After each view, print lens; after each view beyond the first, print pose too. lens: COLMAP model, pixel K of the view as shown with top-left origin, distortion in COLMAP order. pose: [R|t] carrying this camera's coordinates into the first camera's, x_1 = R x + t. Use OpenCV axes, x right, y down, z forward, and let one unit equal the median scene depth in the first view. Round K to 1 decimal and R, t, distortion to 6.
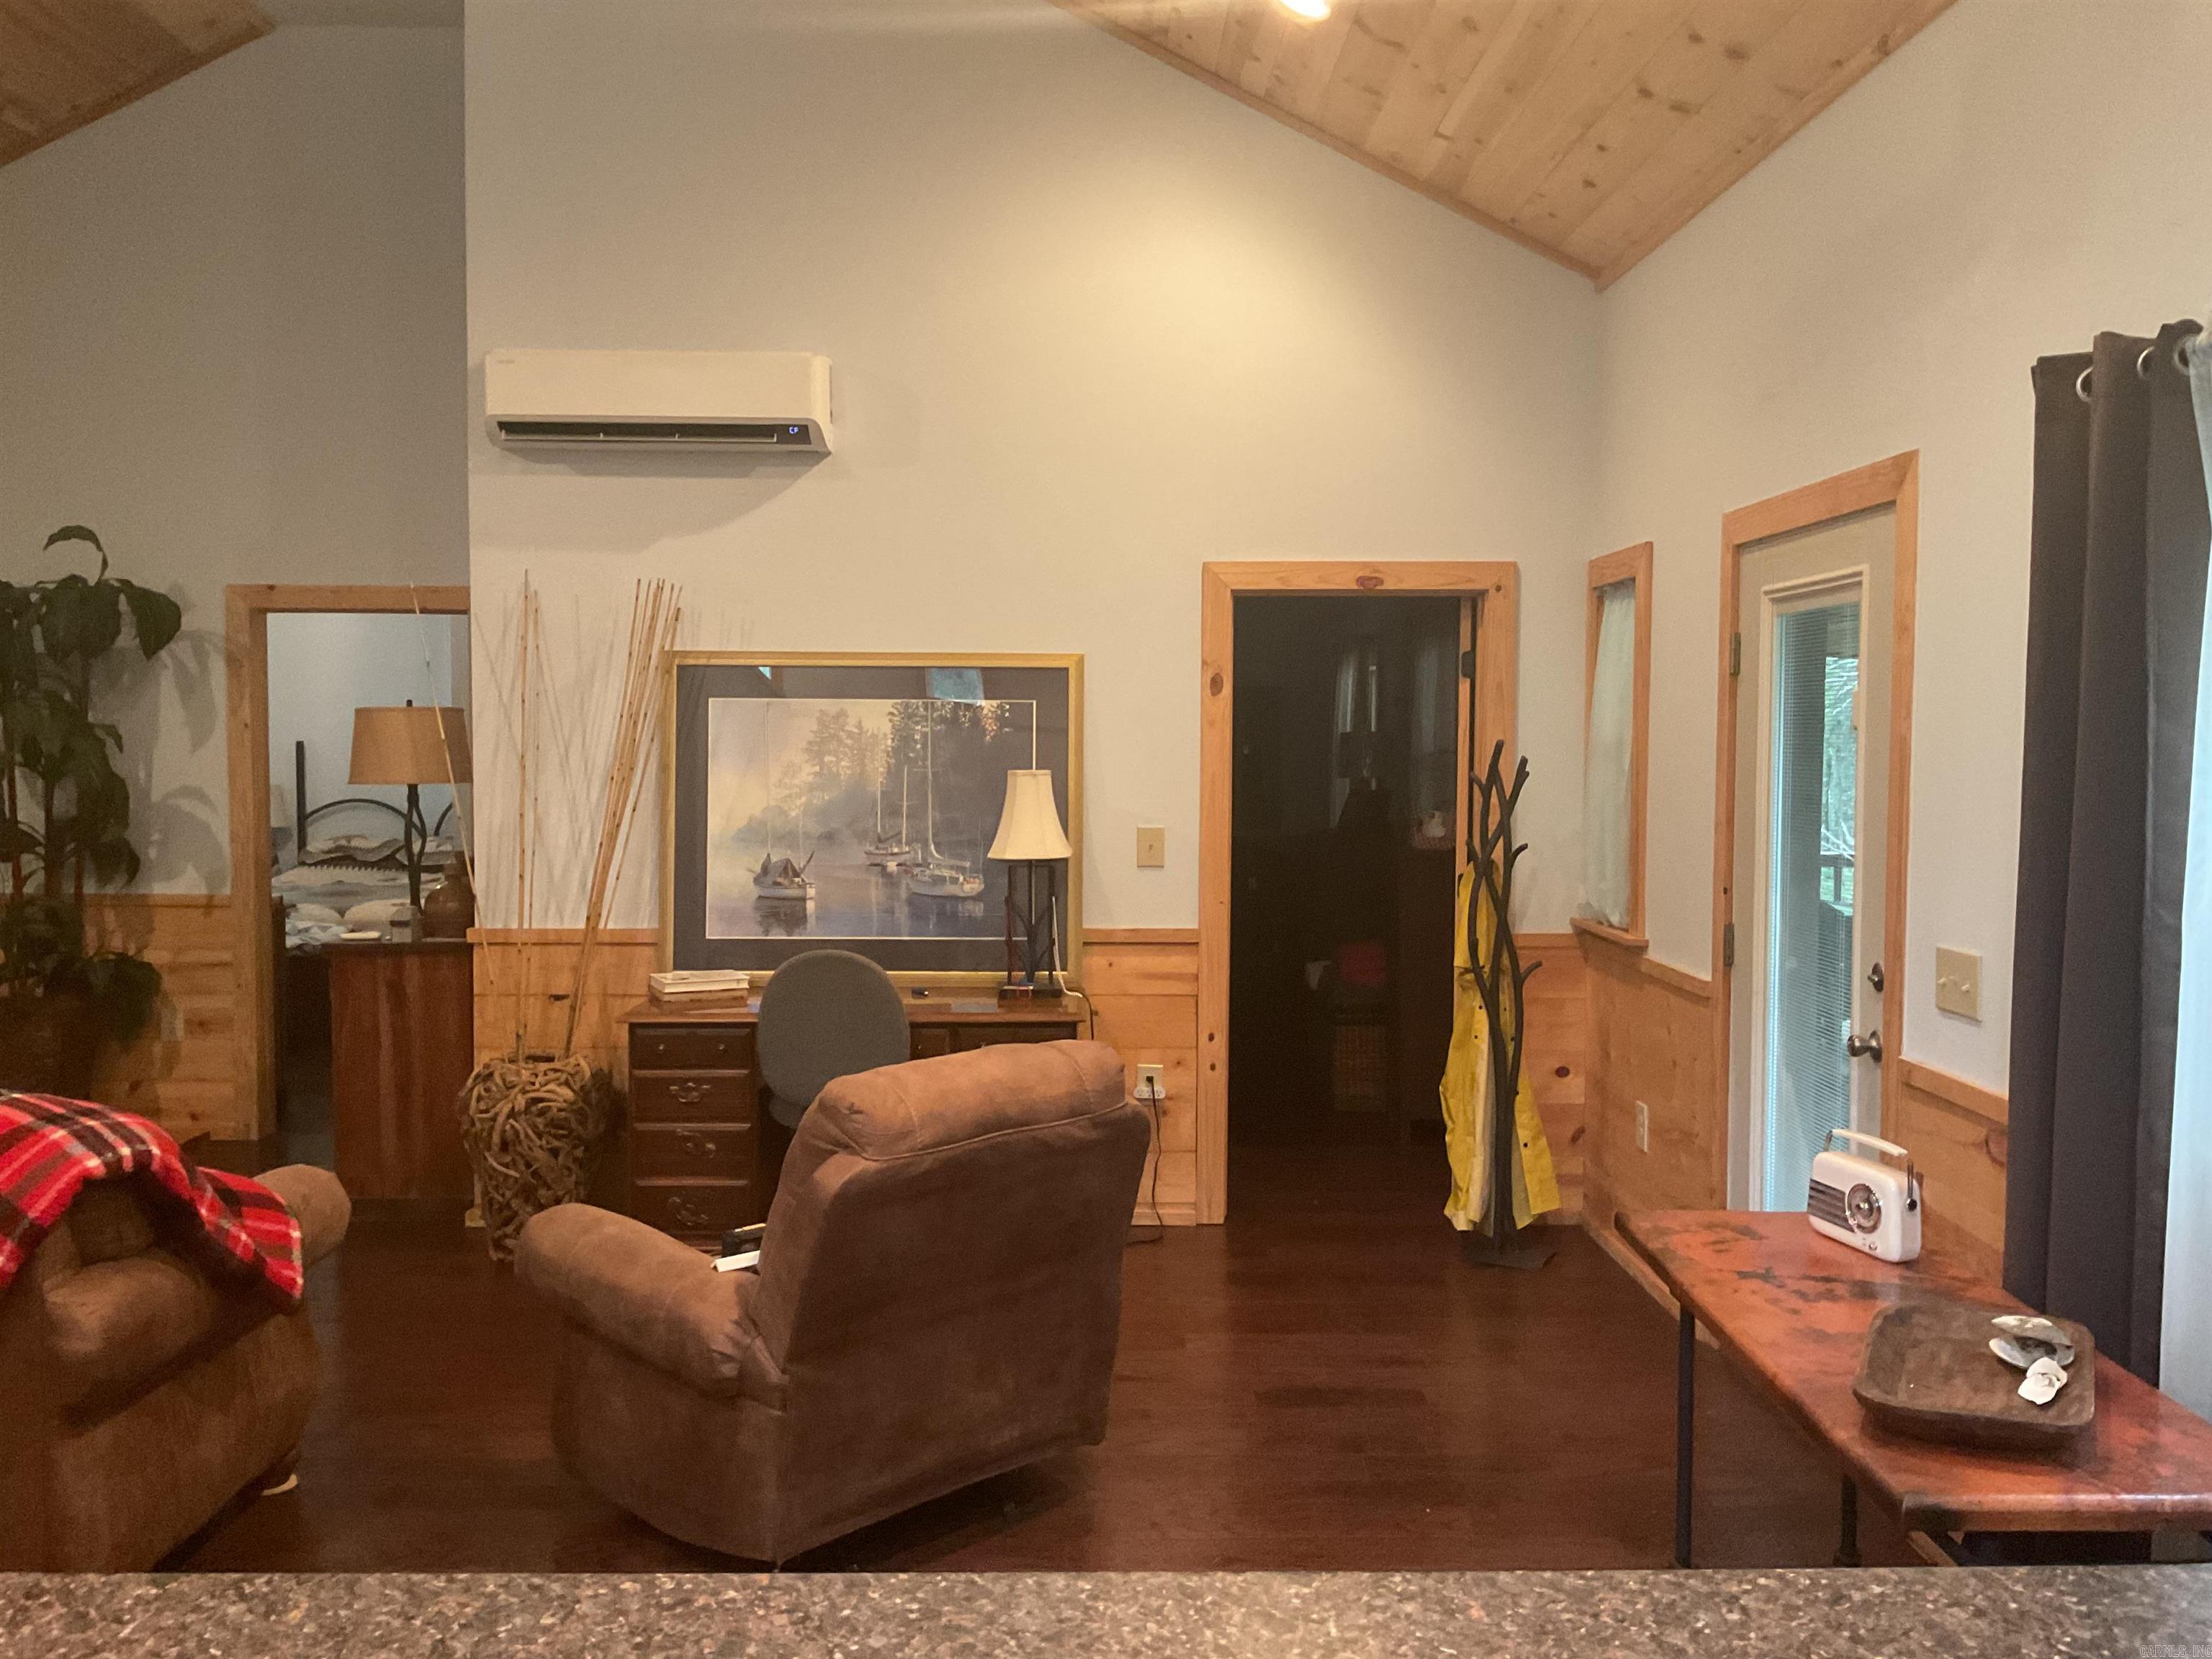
lens RADIAL K [[1832.9, 0, 1112.9], [0, 1832.9, 823.6], [0, 0, 1]] dist [0.076541, -0.143328]
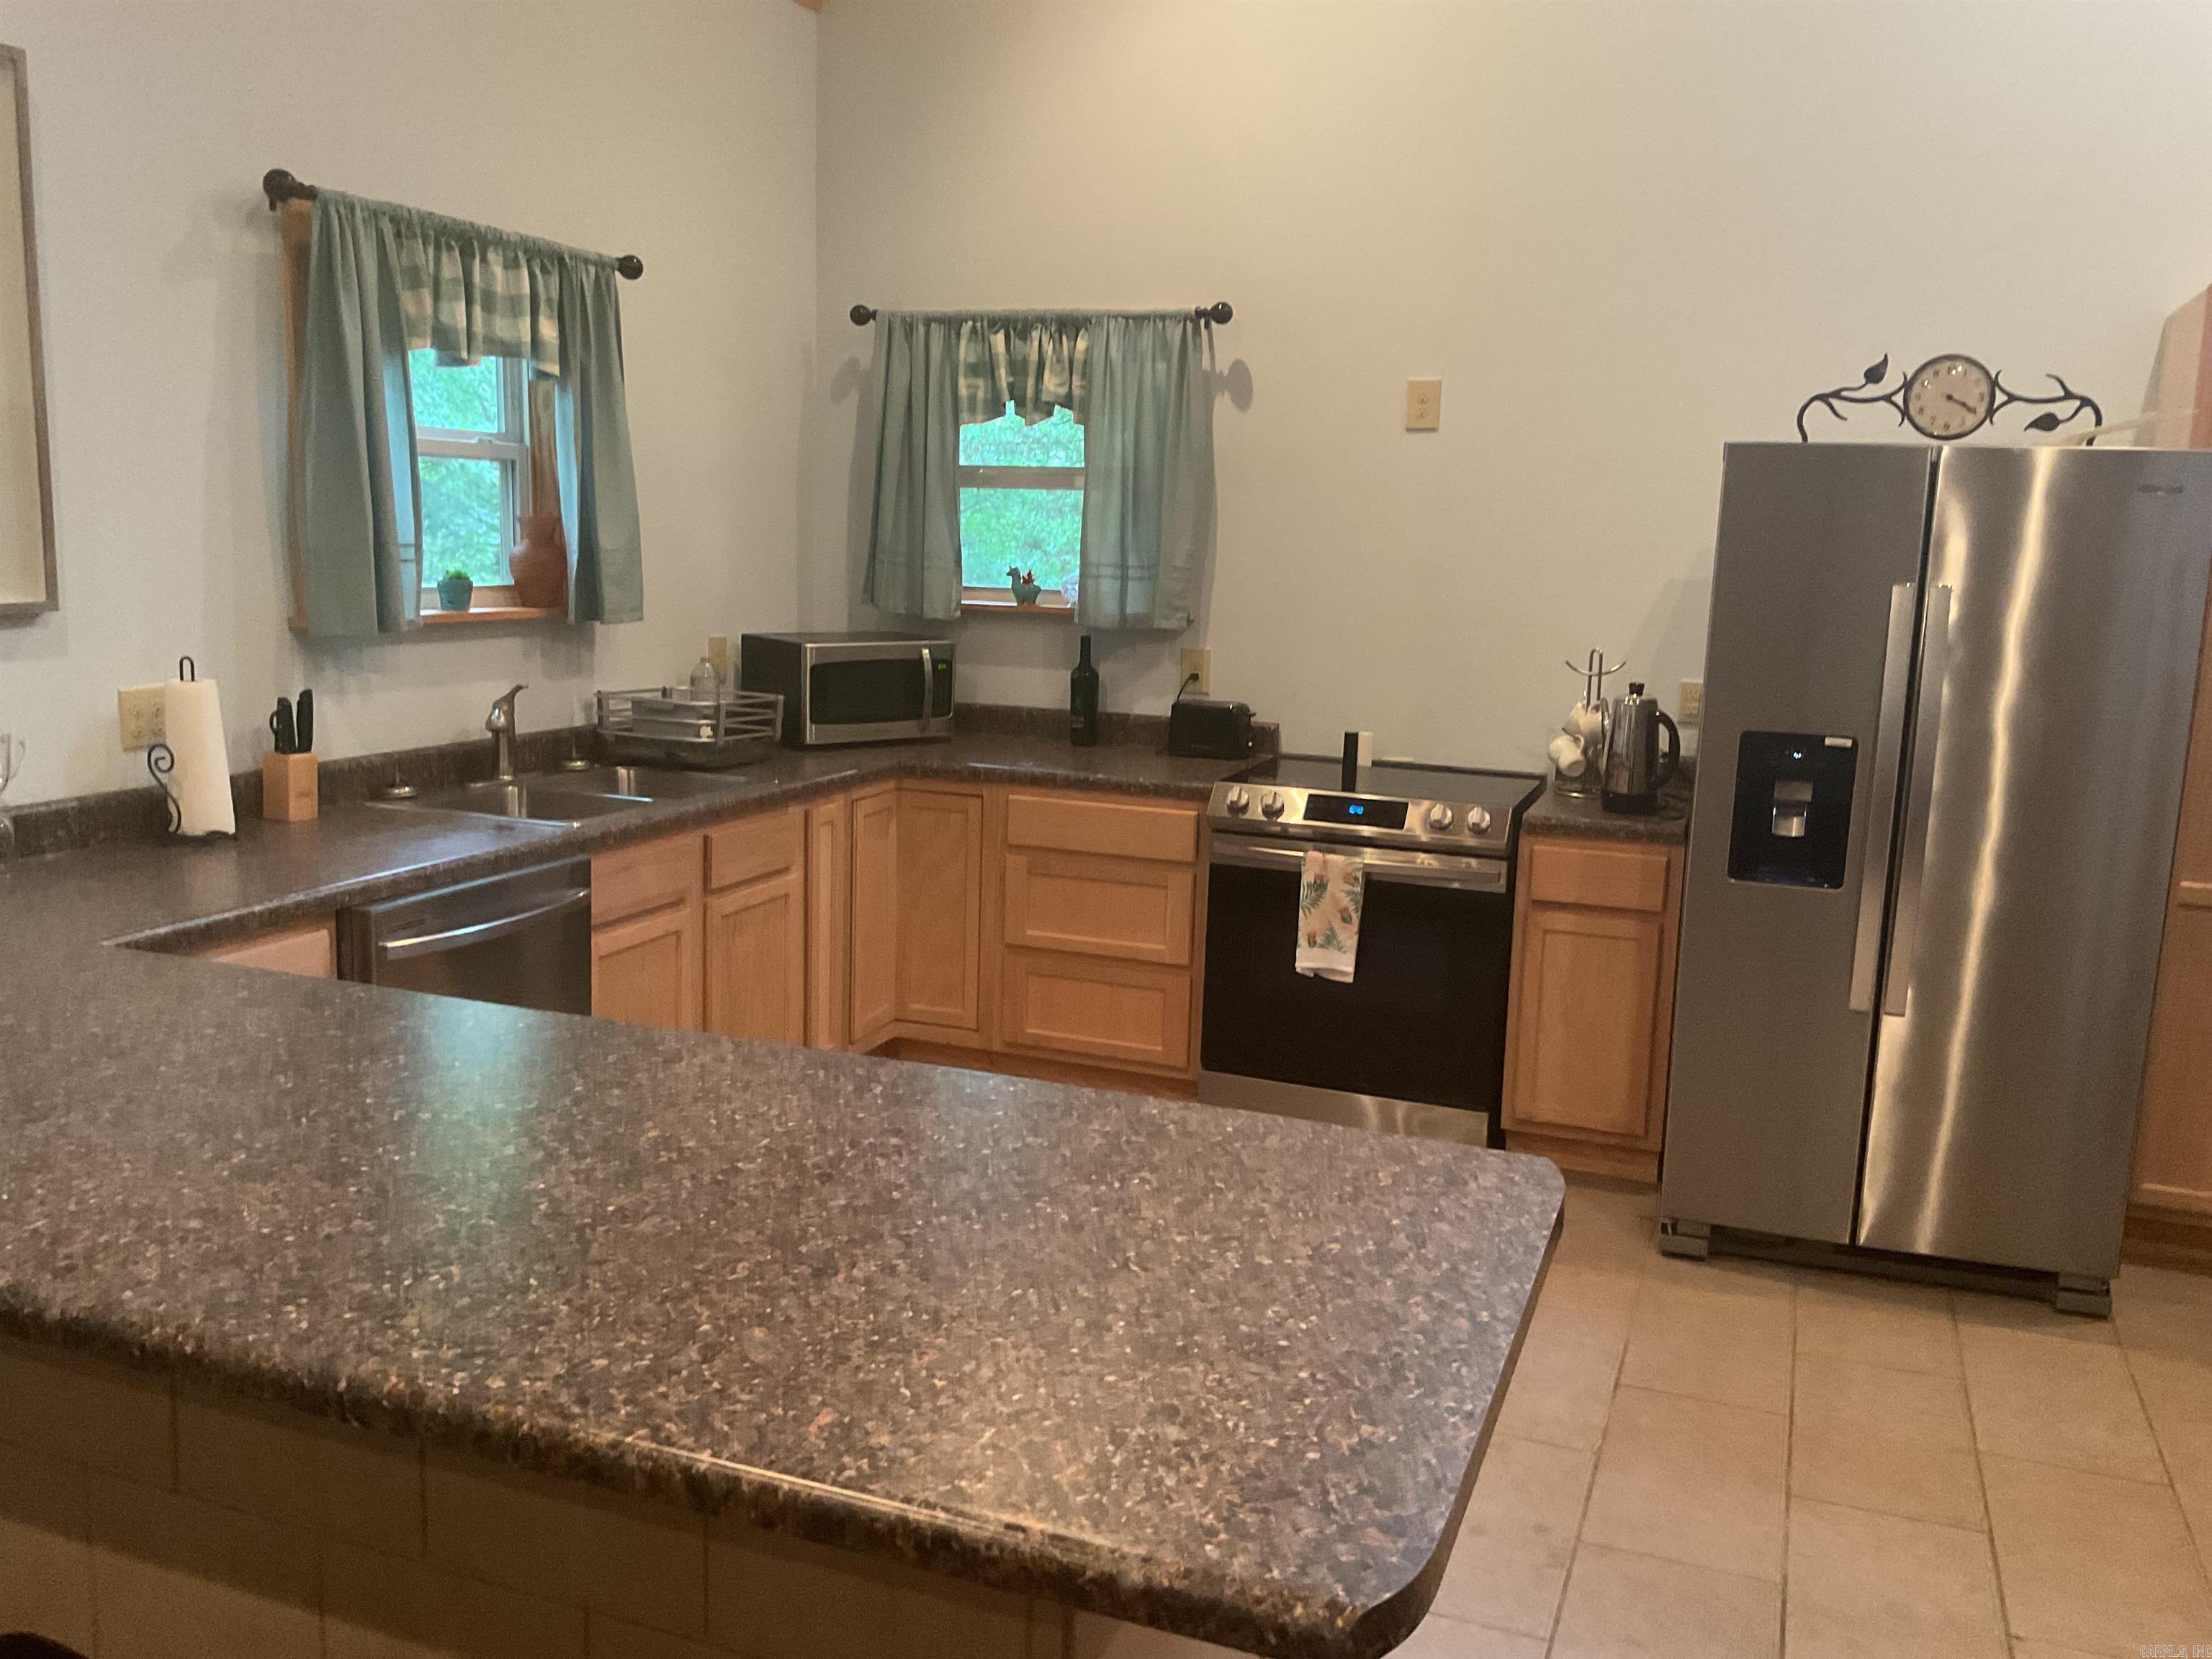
lens RADIAL K [[1832.9, 0, 1103.7], [0, 1832.9, 829.6], [0, 0, 1]] dist [0.076541, -0.143328]
pose [[-0.924727, -0.100096, 0.367234, -0.249551], [-0.021853, 0.977173, 0.211319, -0.016852], [-0.380003, 0.187387, -0.905806, 0.489325]]
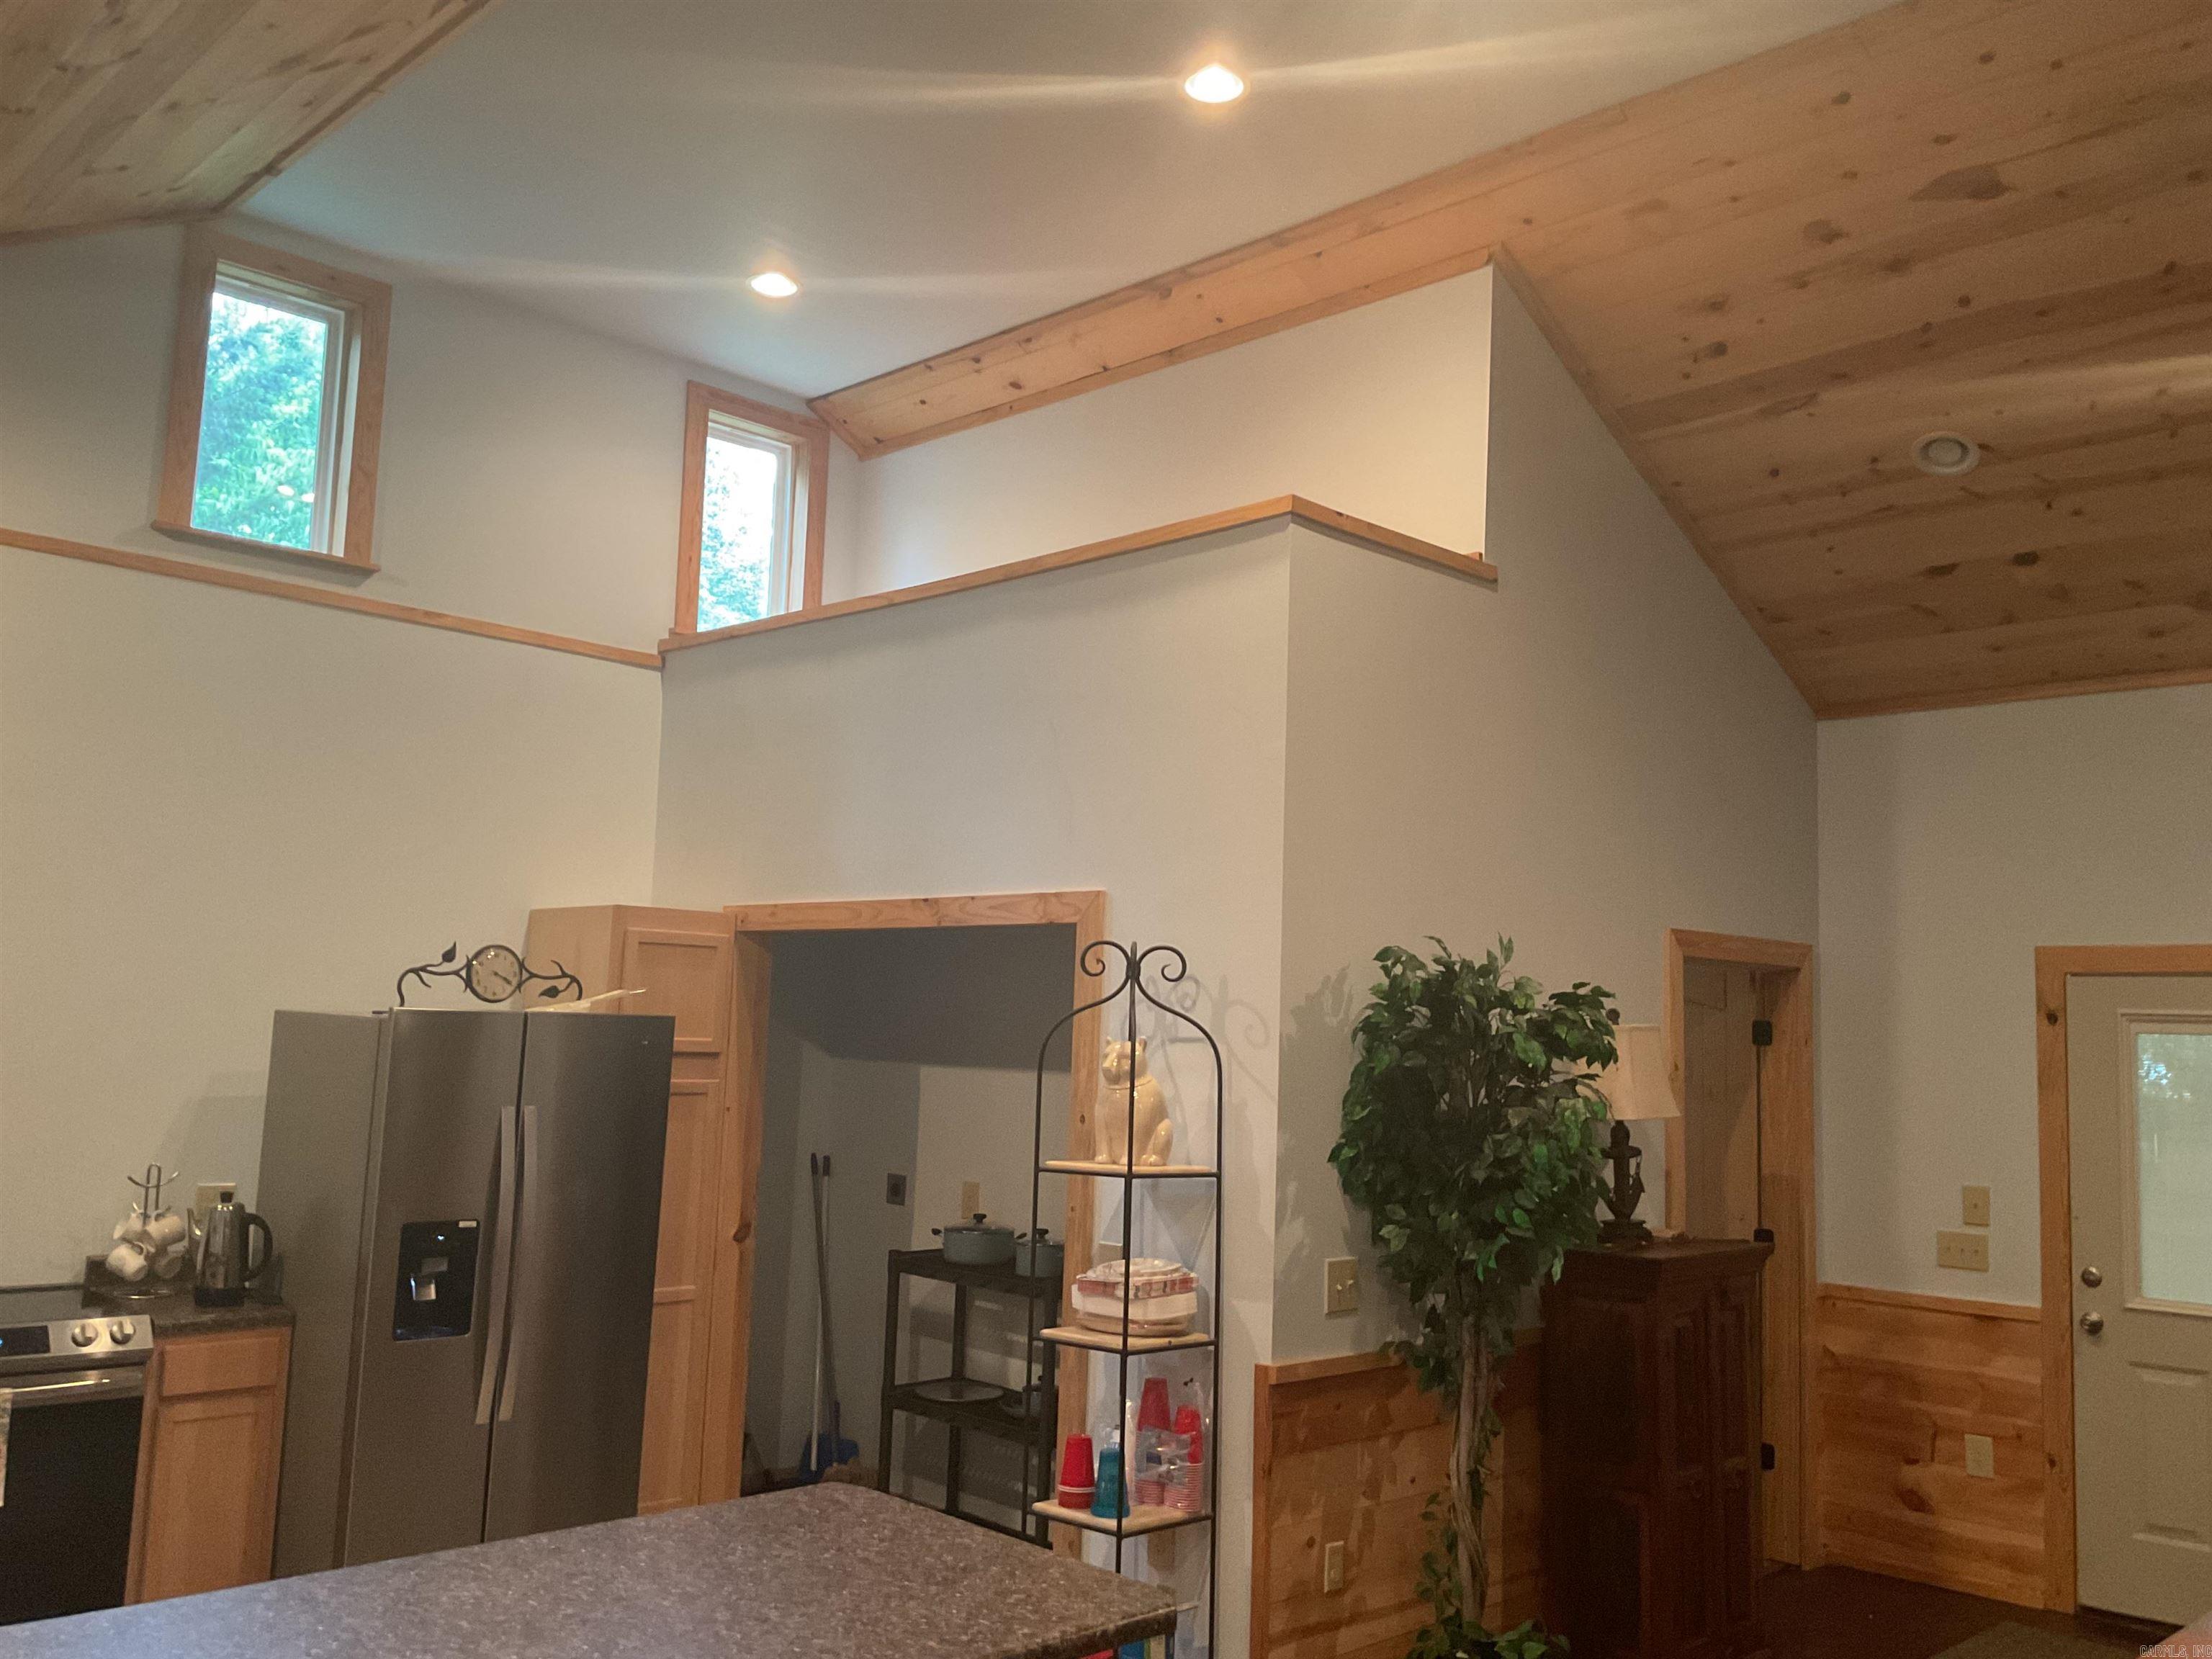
lens RADIAL K [[1832.9, 0, 1107.7], [0, 1832.9, 811.4], [0, 0, 1]] dist [0.076541, -0.143328]
pose [[-0.730689, -0.116176, -0.672753, 0.194952], [-0.075789, 0.993127, -0.089185, -0.061311], [0.678491, -0.014179, -0.734472, 0.683998]]
